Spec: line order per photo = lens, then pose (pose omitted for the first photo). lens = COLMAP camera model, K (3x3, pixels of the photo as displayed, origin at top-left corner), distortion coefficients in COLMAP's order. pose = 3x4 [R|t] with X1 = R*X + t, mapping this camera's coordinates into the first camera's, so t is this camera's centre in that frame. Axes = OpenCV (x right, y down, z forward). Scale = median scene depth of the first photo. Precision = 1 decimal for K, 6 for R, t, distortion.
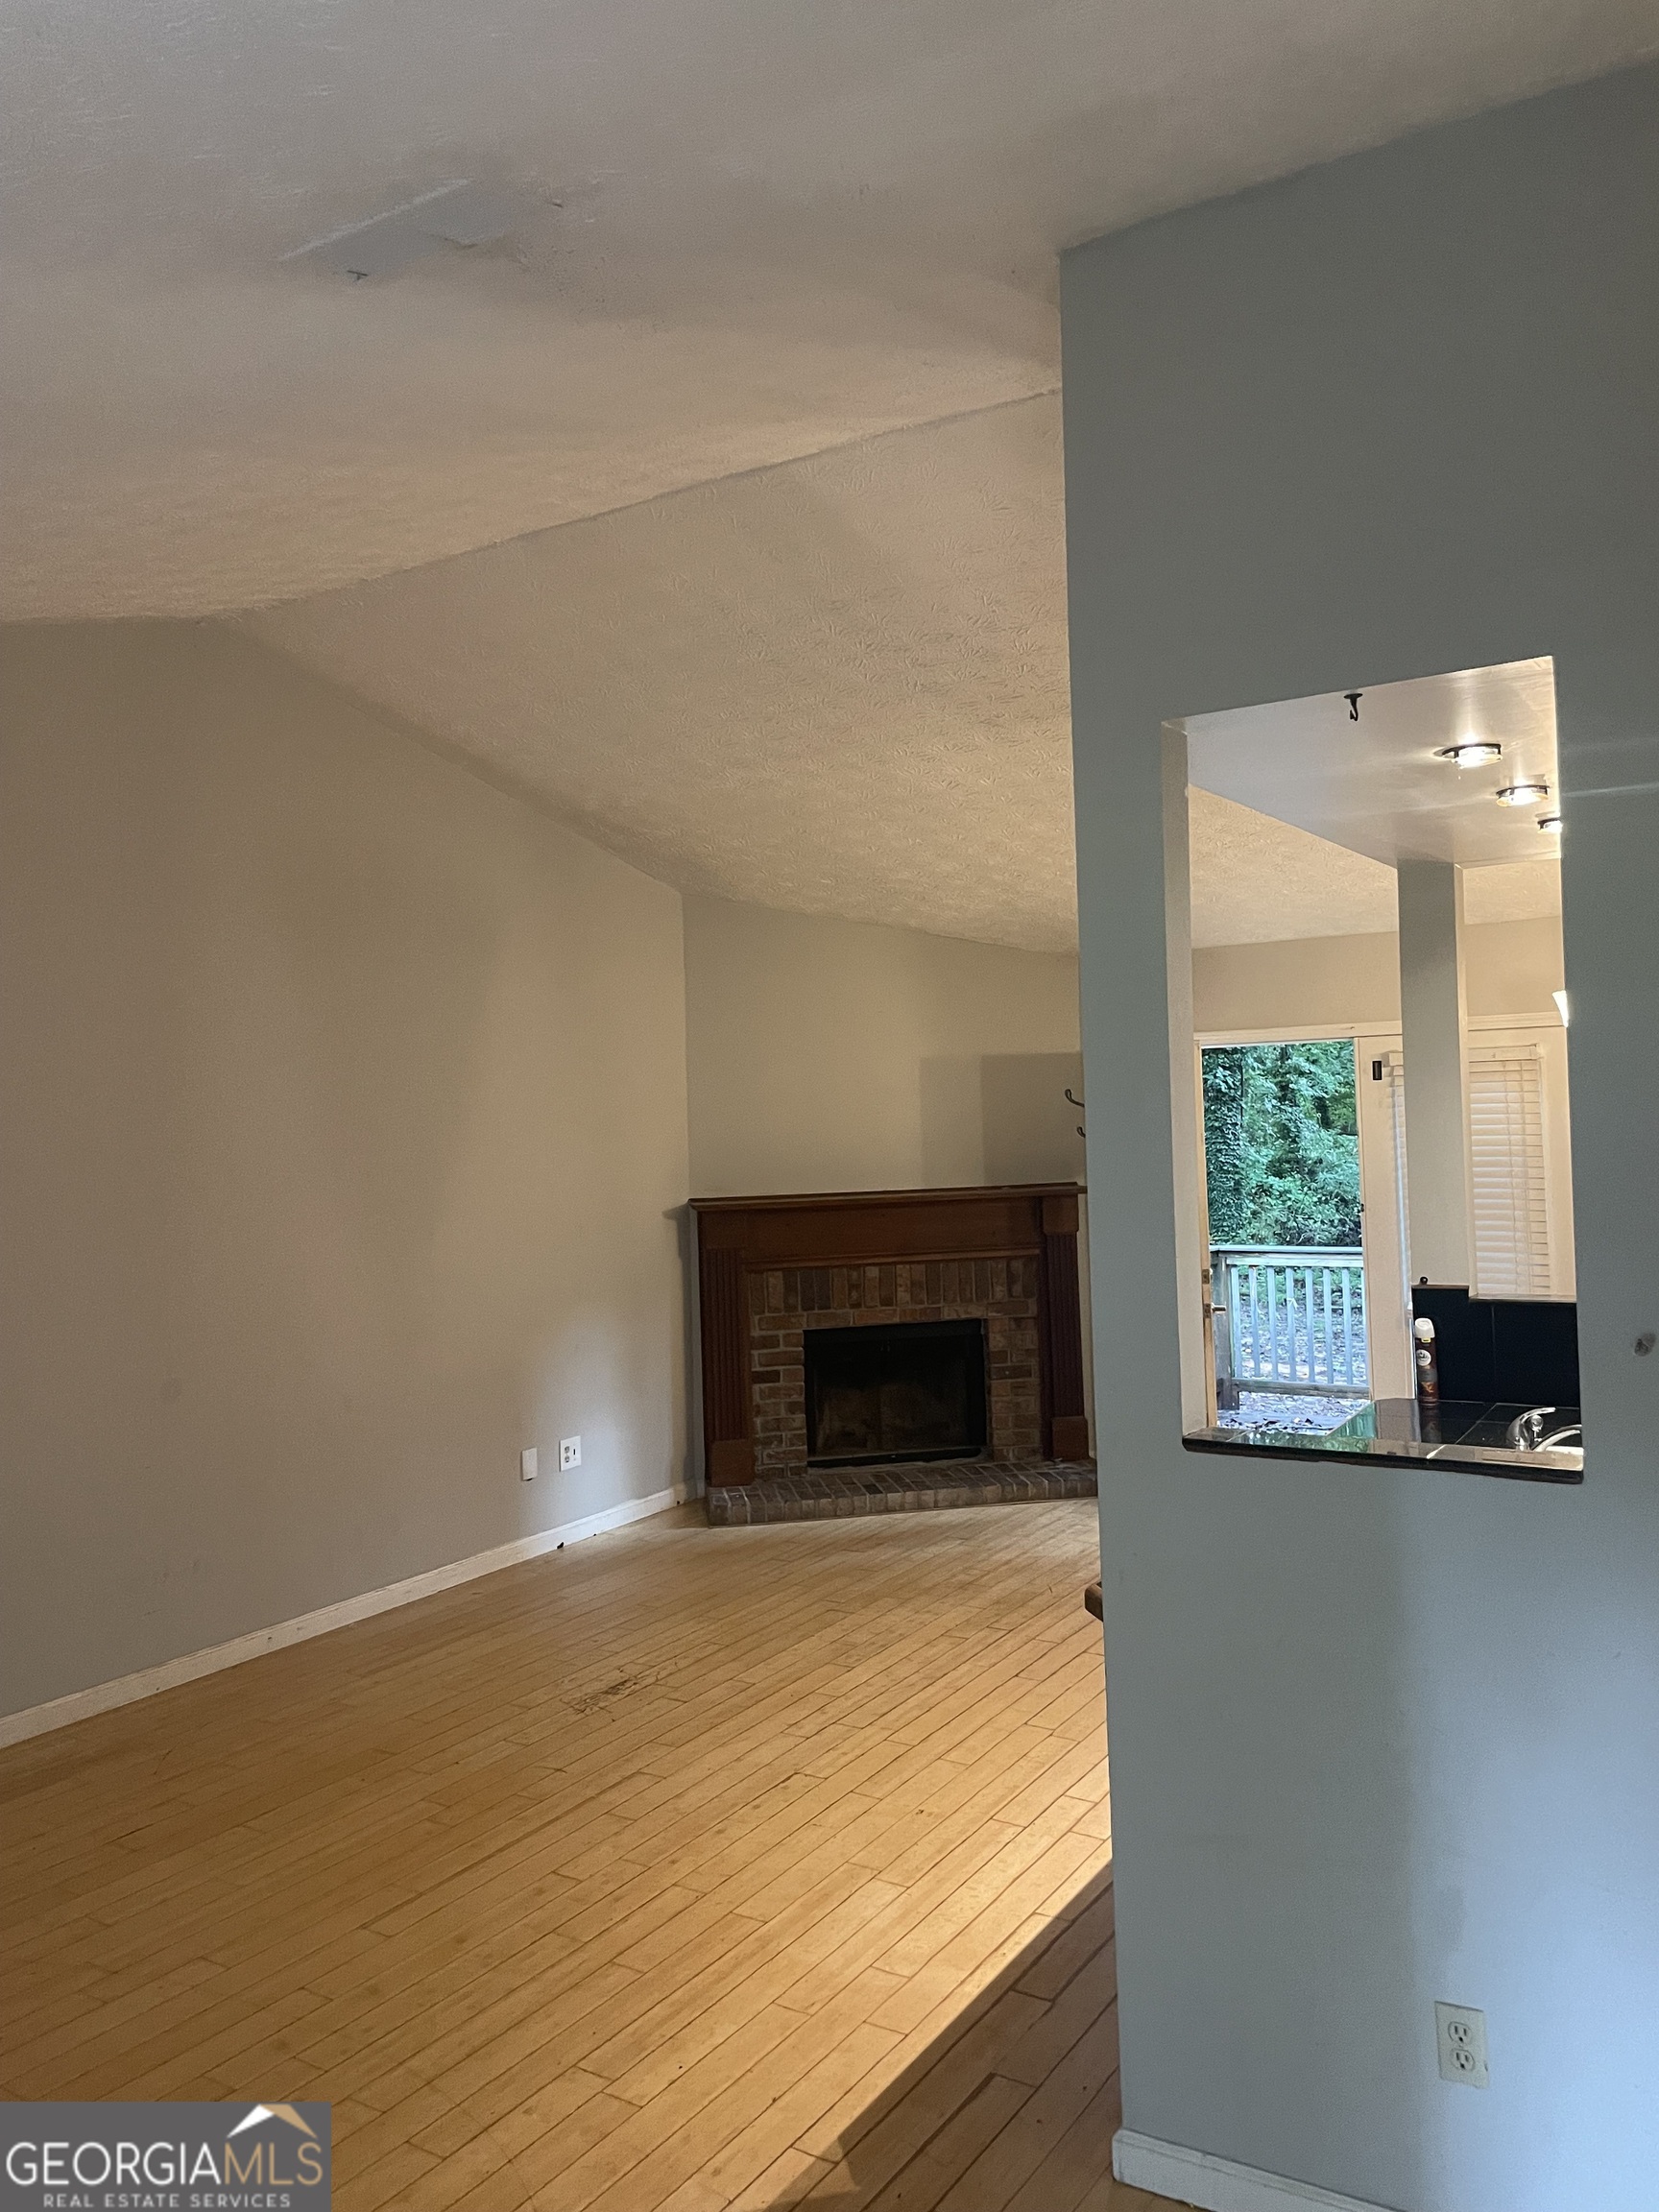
lens RADIAL K [[1667.9, 0, 830.9], [0, 1667.9, 1082.9], [0, 0, 1]] dist [0.093406, -0.116219]
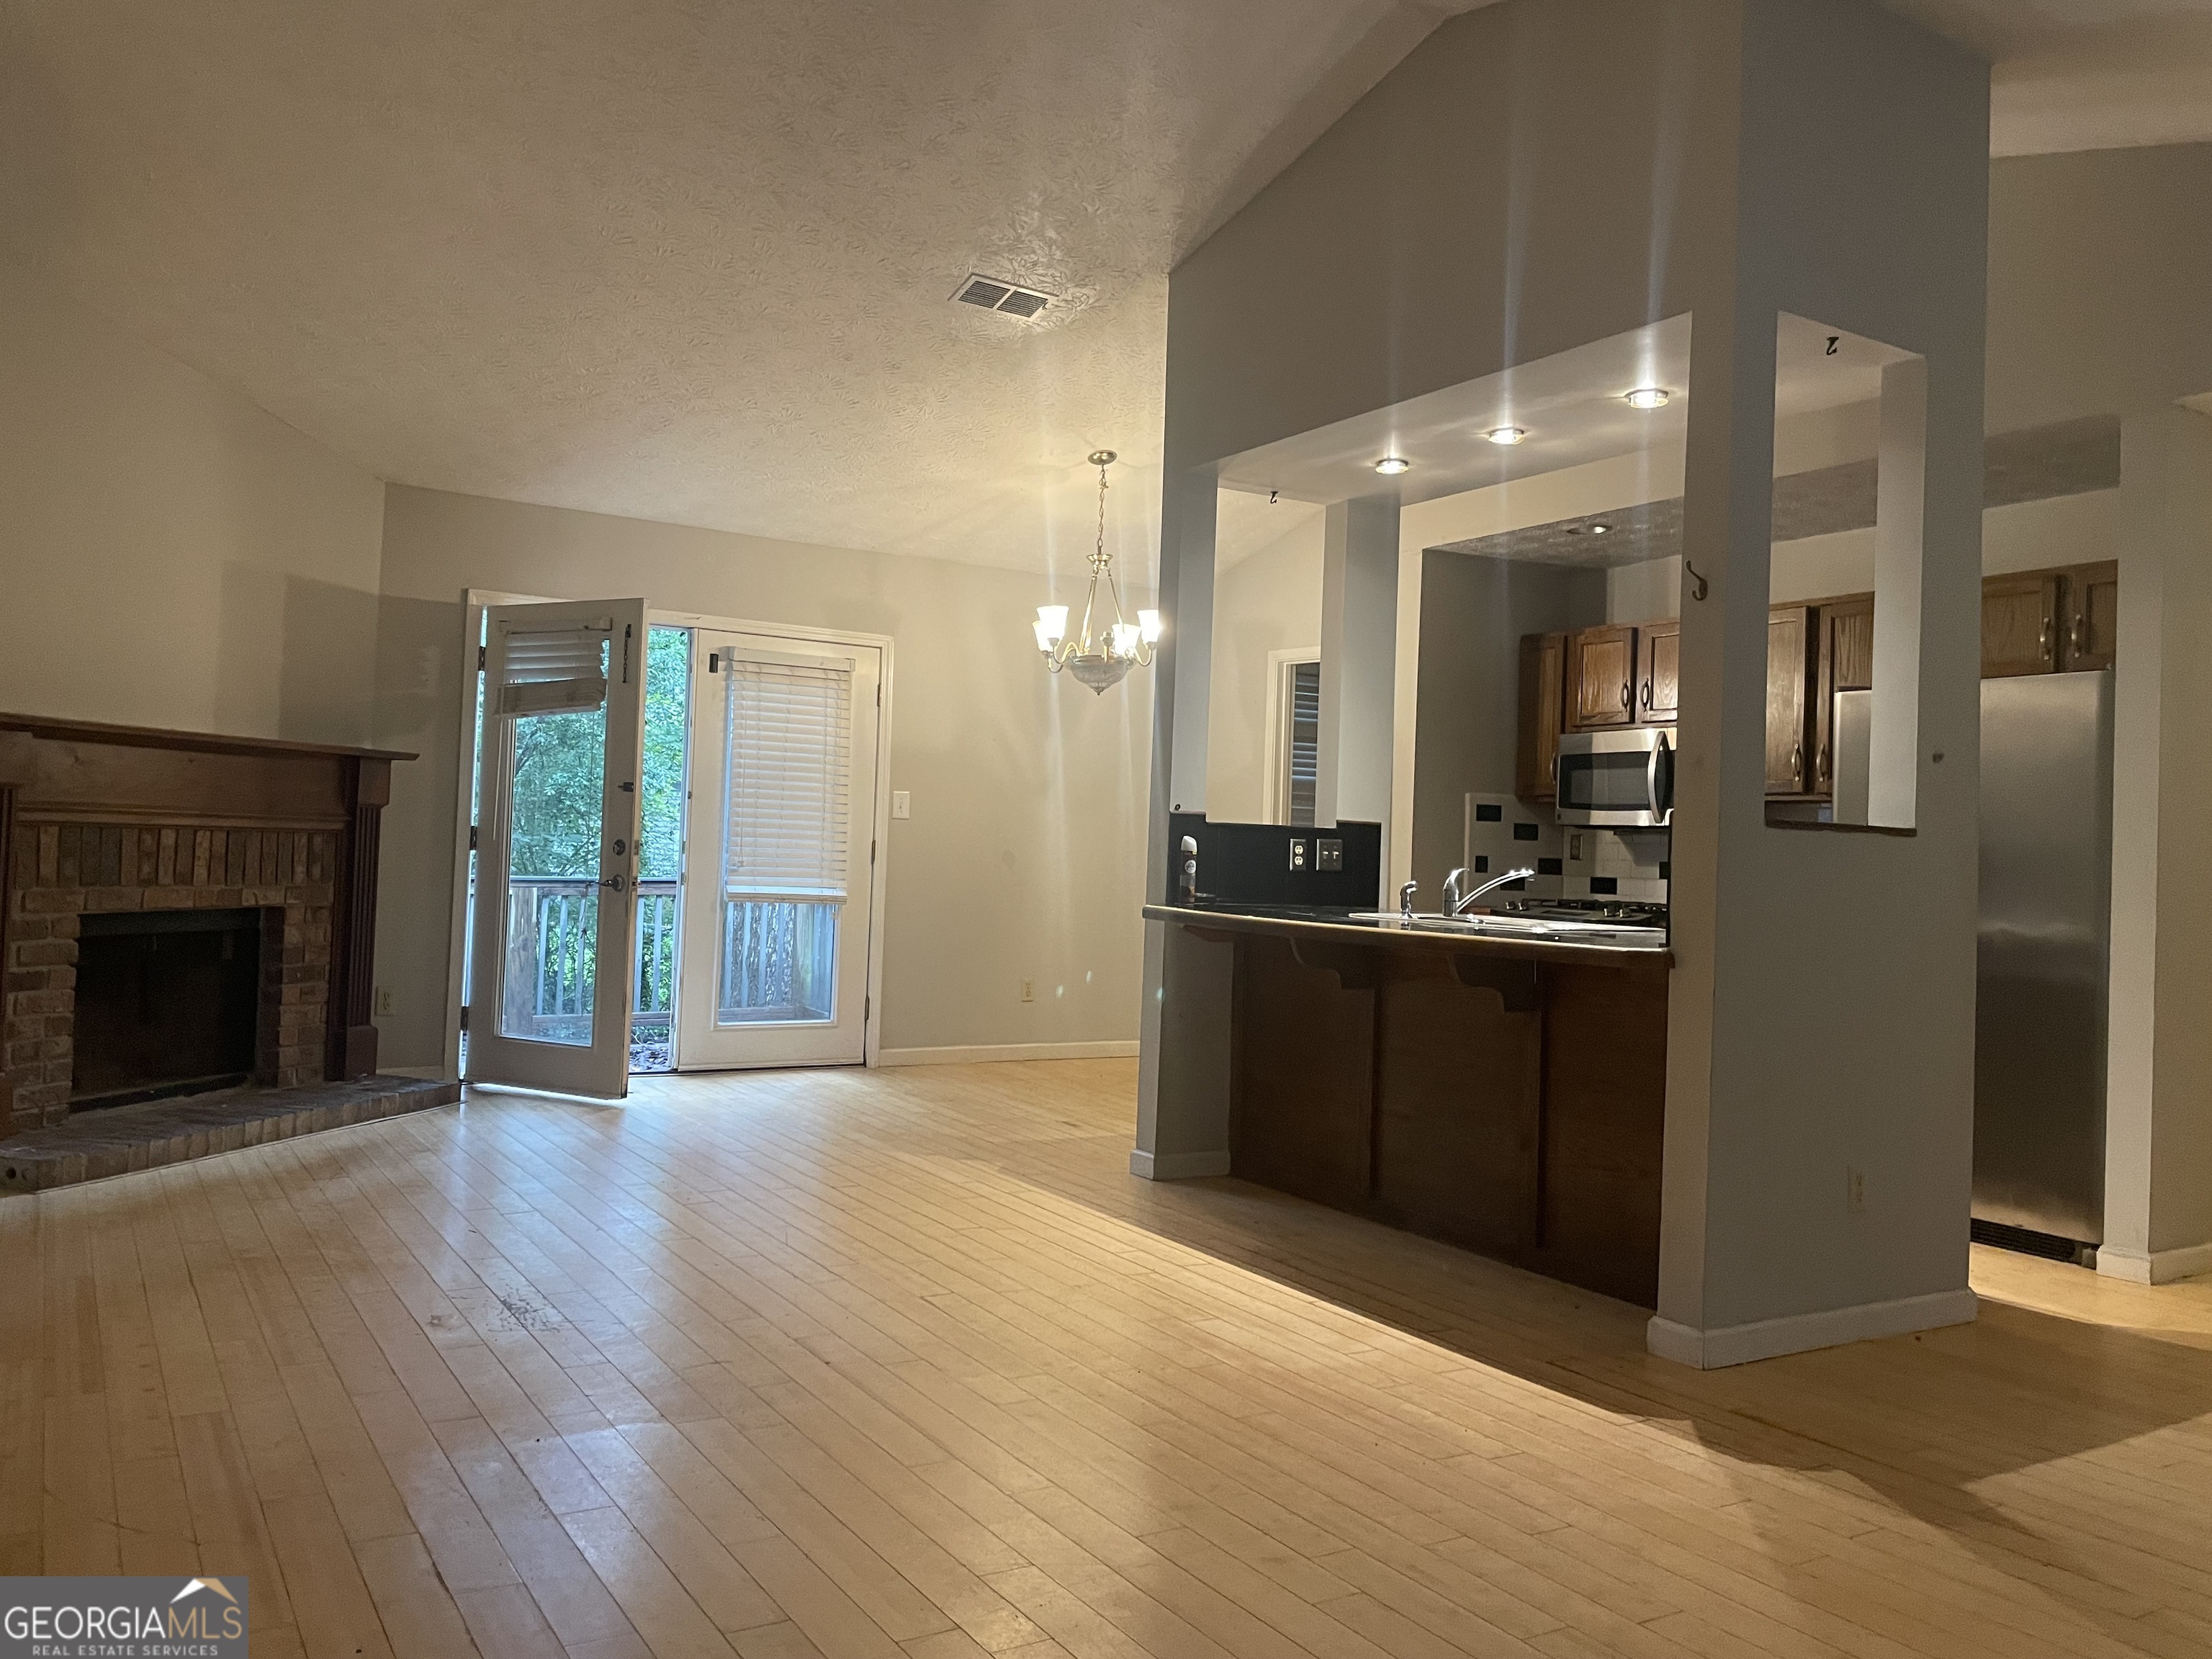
lens RADIAL K [[1667.9, 0, 1100.9], [0, 1667.9, 809.8], [0, 0, 1]] dist [0.093406, -0.116219]
pose [[0.439936, 0.072515, 0.895097, -0.689438], [-0.067007, 0.996607, -0.047805, 0.163881], [-0.895526, -0.038946, 0.443302, 0.462773]]
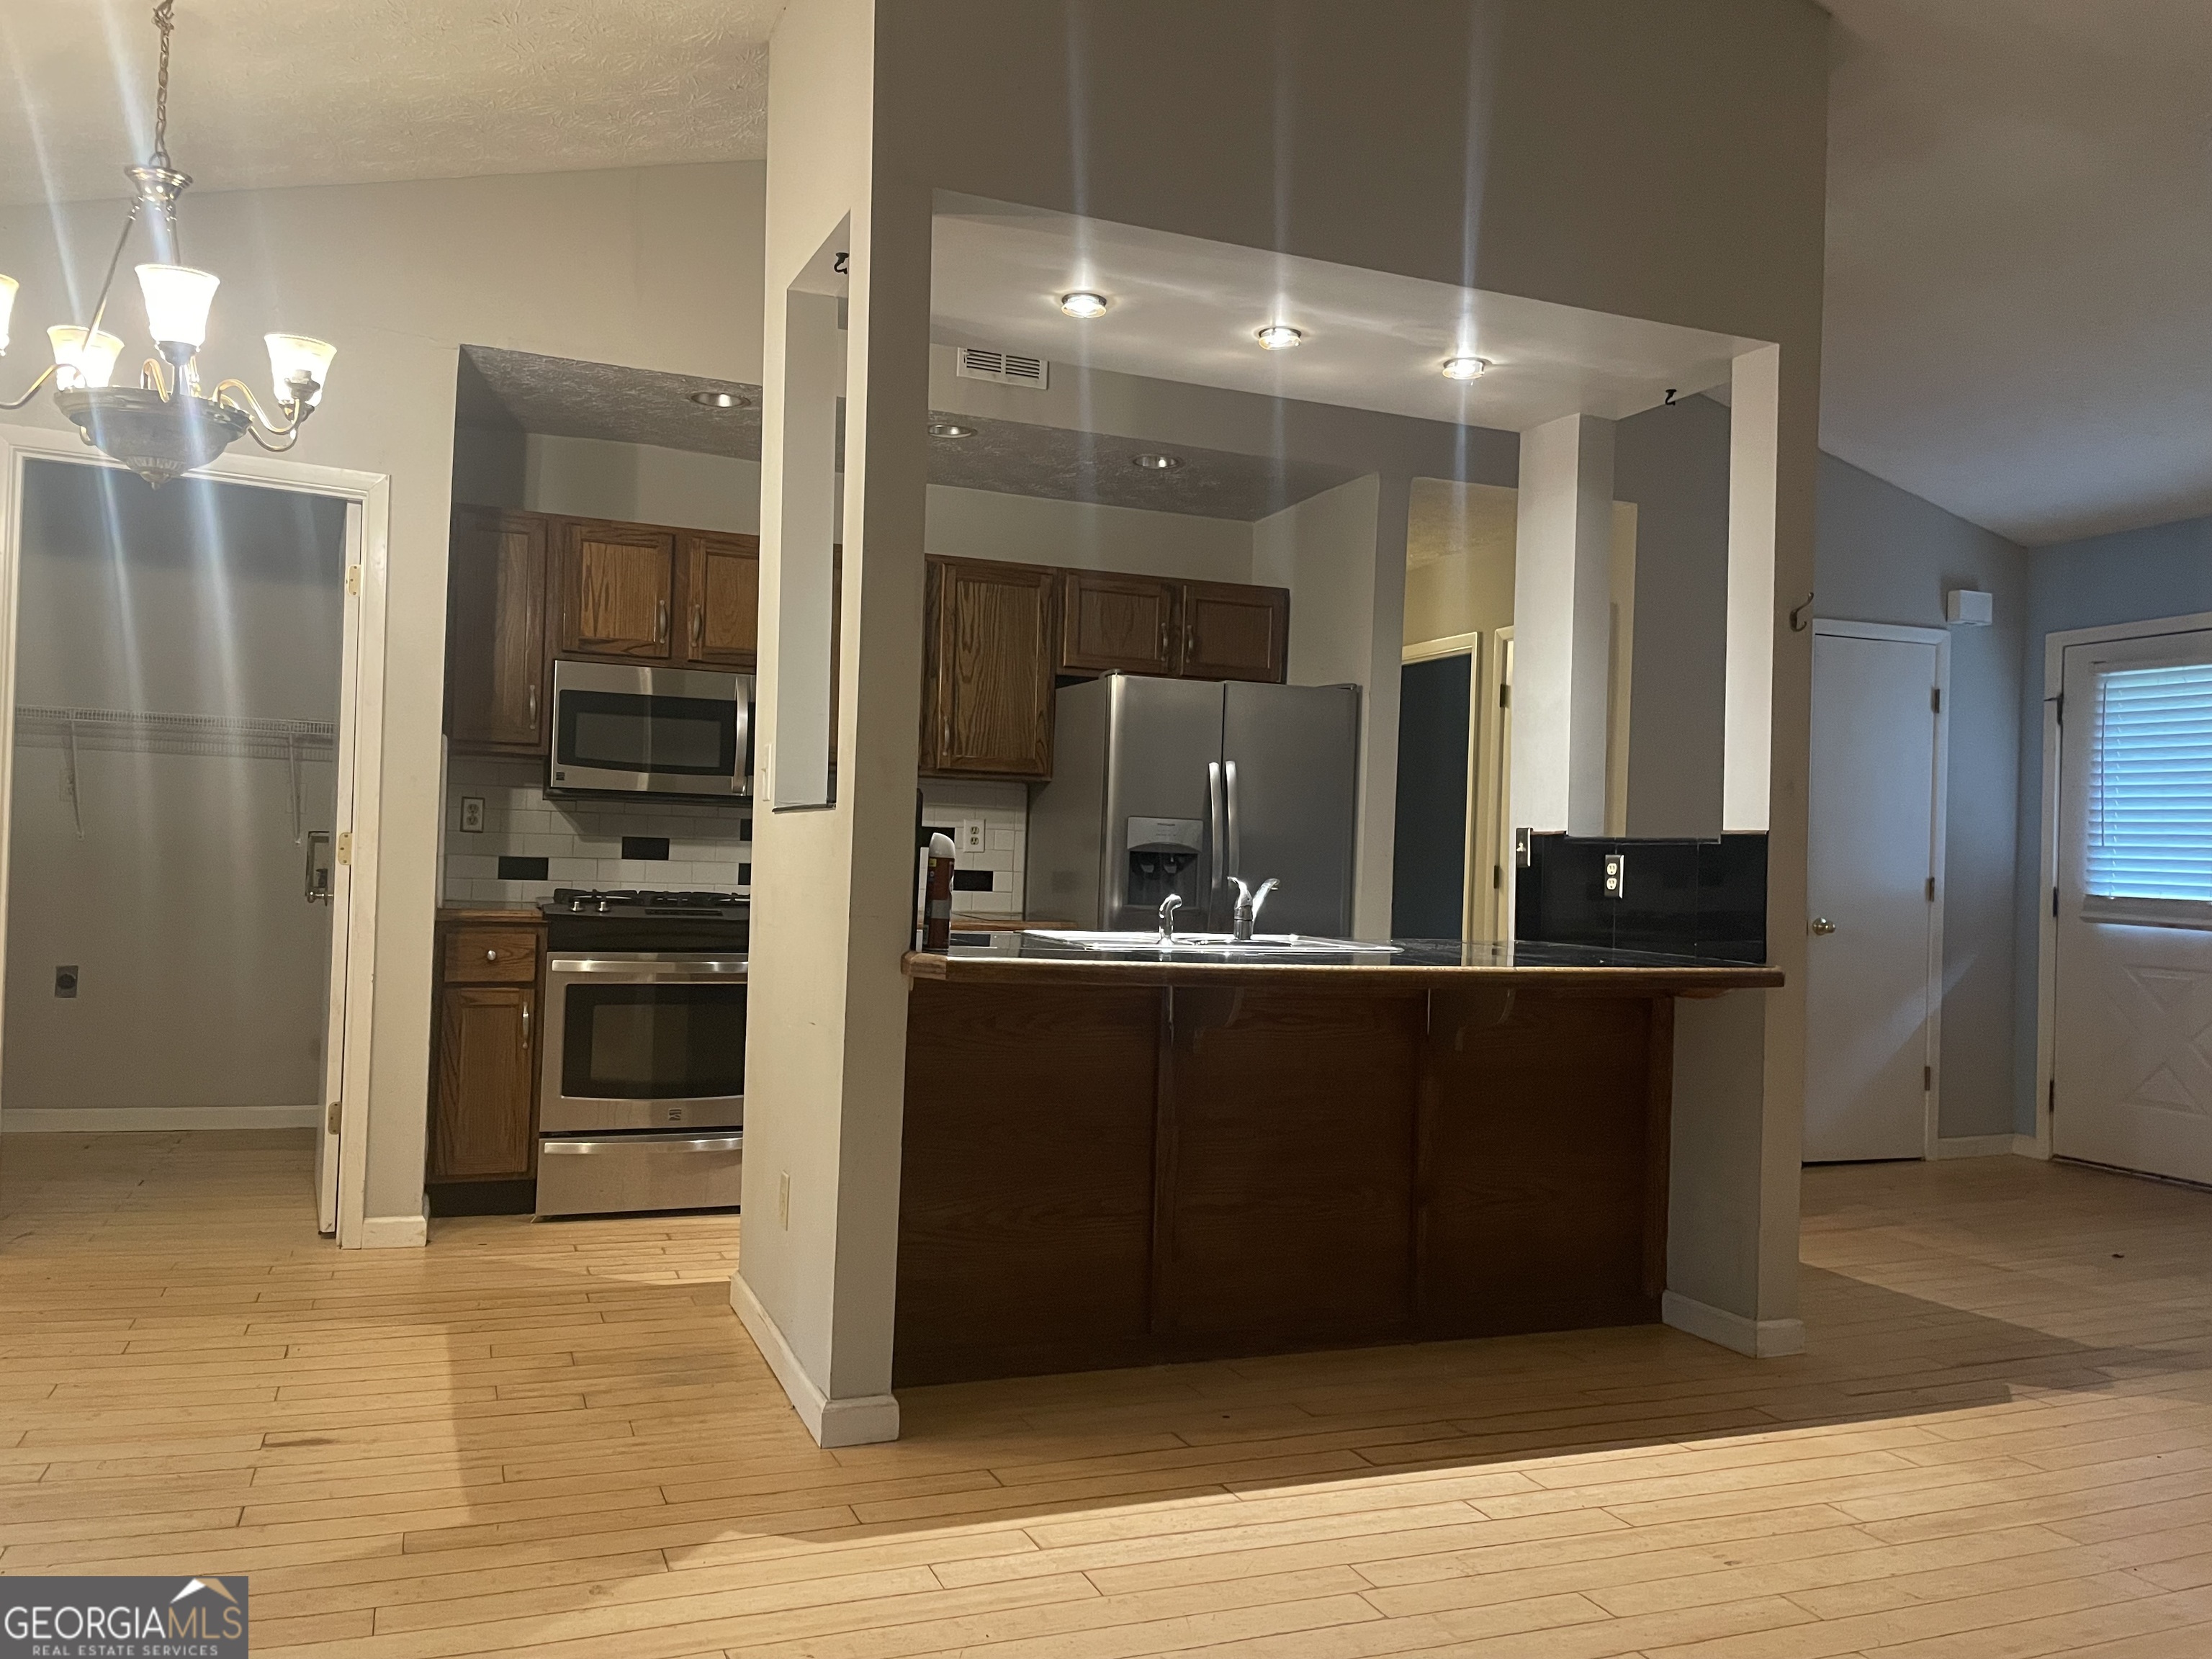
lens RADIAL K [[1667.9, 0, 1123.7], [0, 1667.9, 835.3], [0, 0, 1]] dist [0.093406, -0.116219]
pose [[-0.808516, 0.016608, 0.588239, -0.118534], [-0.015801, 0.998629, -0.049913, 0.157103], [-0.588262, -0.049651, -0.807145, 1.369389]]
